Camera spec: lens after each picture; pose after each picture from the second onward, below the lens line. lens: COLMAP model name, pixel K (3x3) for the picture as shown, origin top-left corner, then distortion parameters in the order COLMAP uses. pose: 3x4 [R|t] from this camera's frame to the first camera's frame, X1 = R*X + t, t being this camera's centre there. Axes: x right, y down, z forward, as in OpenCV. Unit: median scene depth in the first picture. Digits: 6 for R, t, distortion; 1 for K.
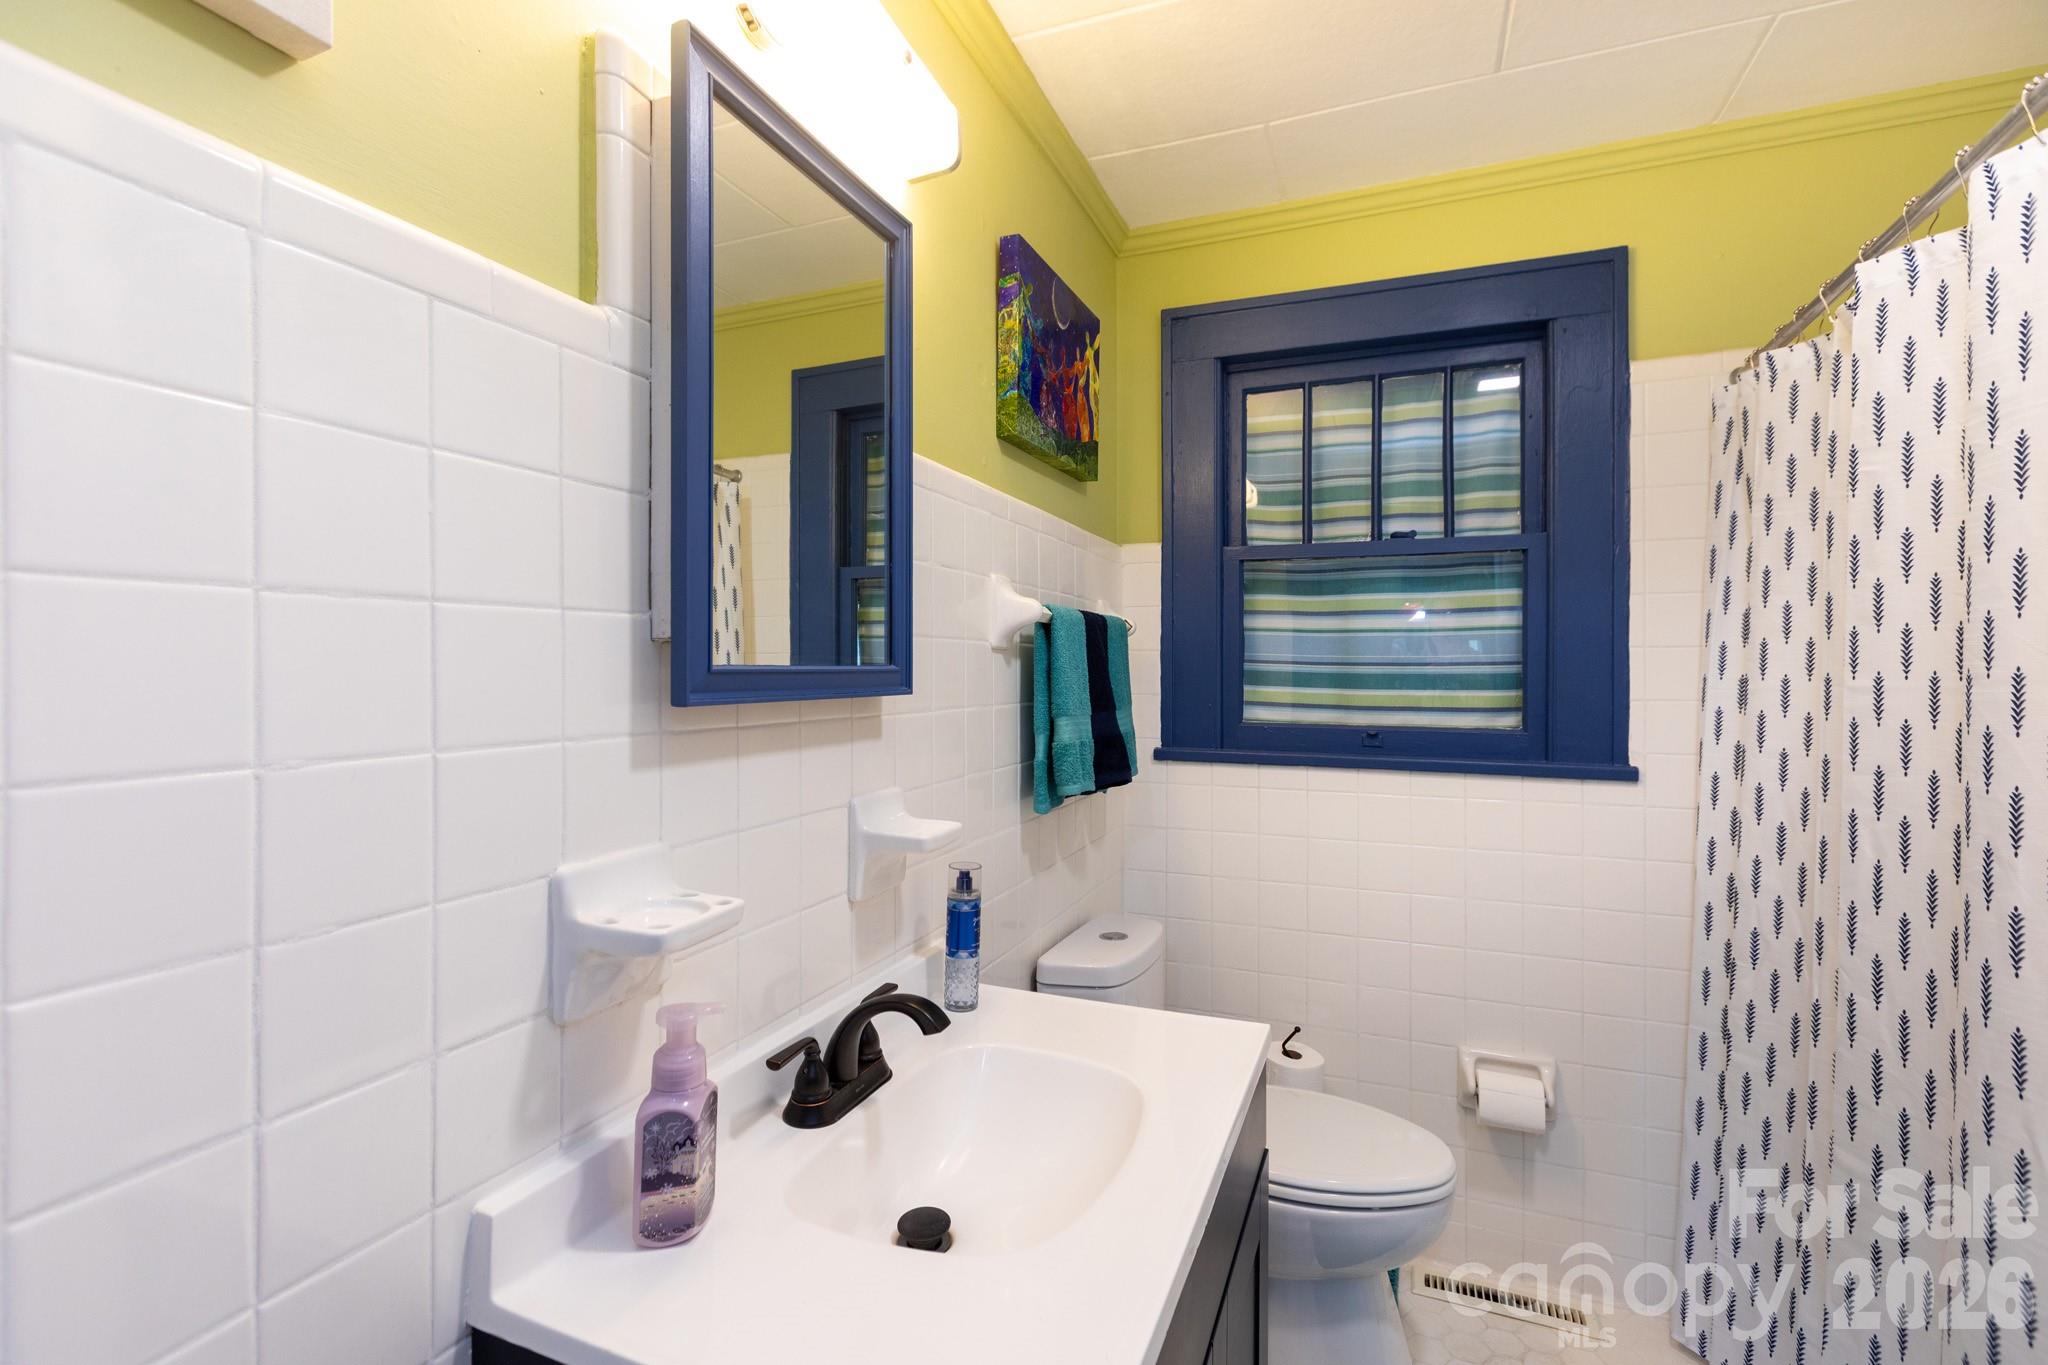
lens RADIAL K [[932.4, 0, 1022.4], [0, 932.4, 670.5], [0, 0, 1]] dist [0.004958, 0.000697]
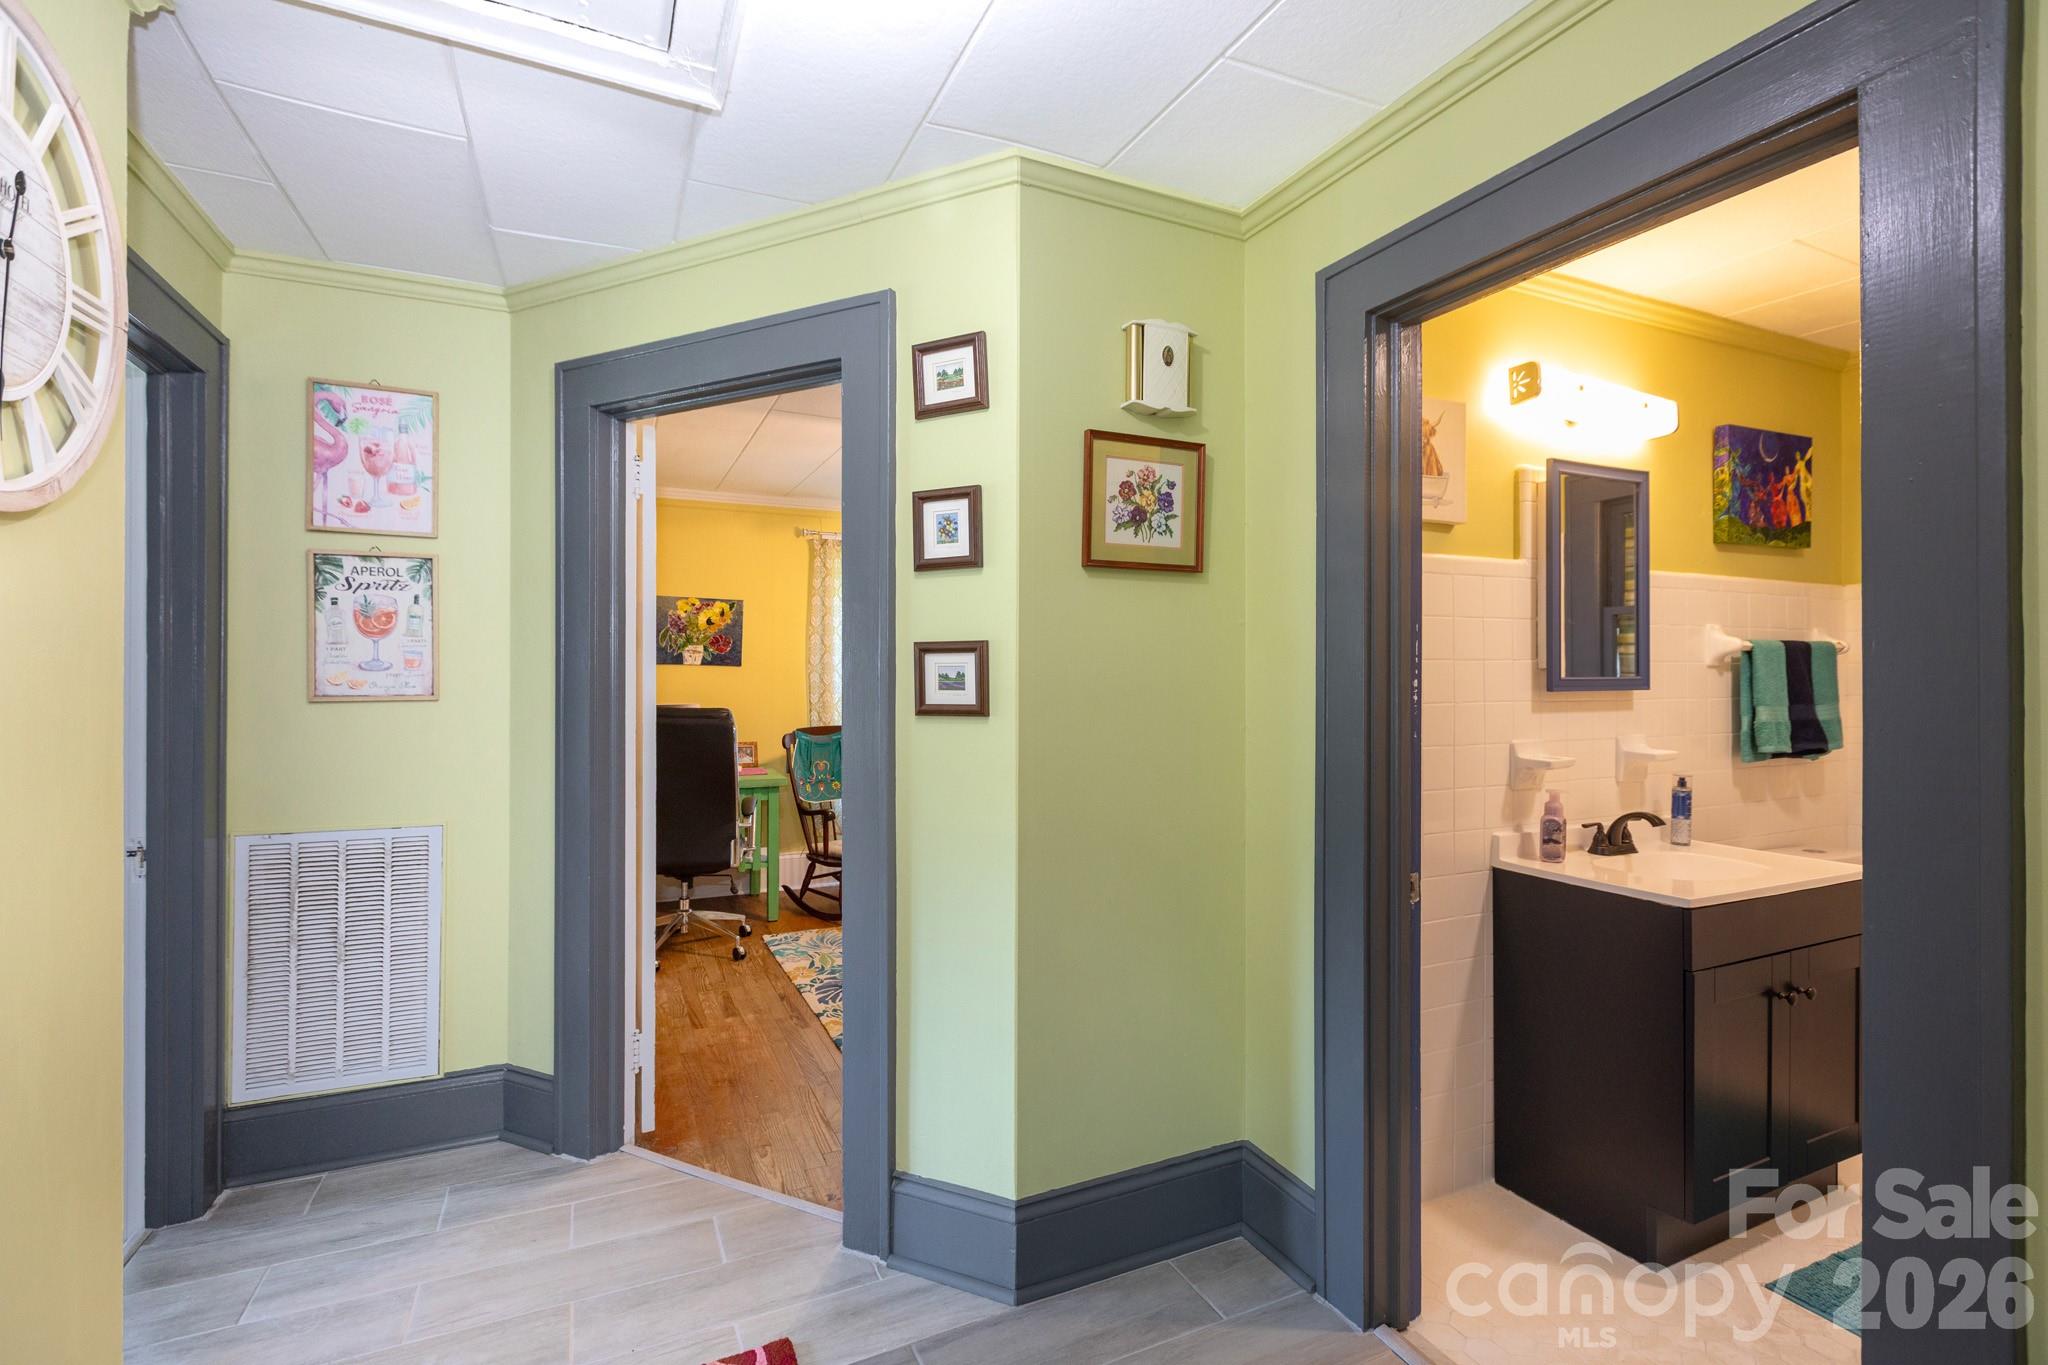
lens RADIAL K [[932.4, 0, 1029.2], [0, 932.4, 670.7], [0, 0, 1]] dist [0.004958, 0.000697]
pose [[0.743161, -0.004260, -0.669099, 0.194231], [0.001001, 0.999986, -0.005255, -0.006698], [0.669111, 0.003235, 0.743155, -1.162572]]
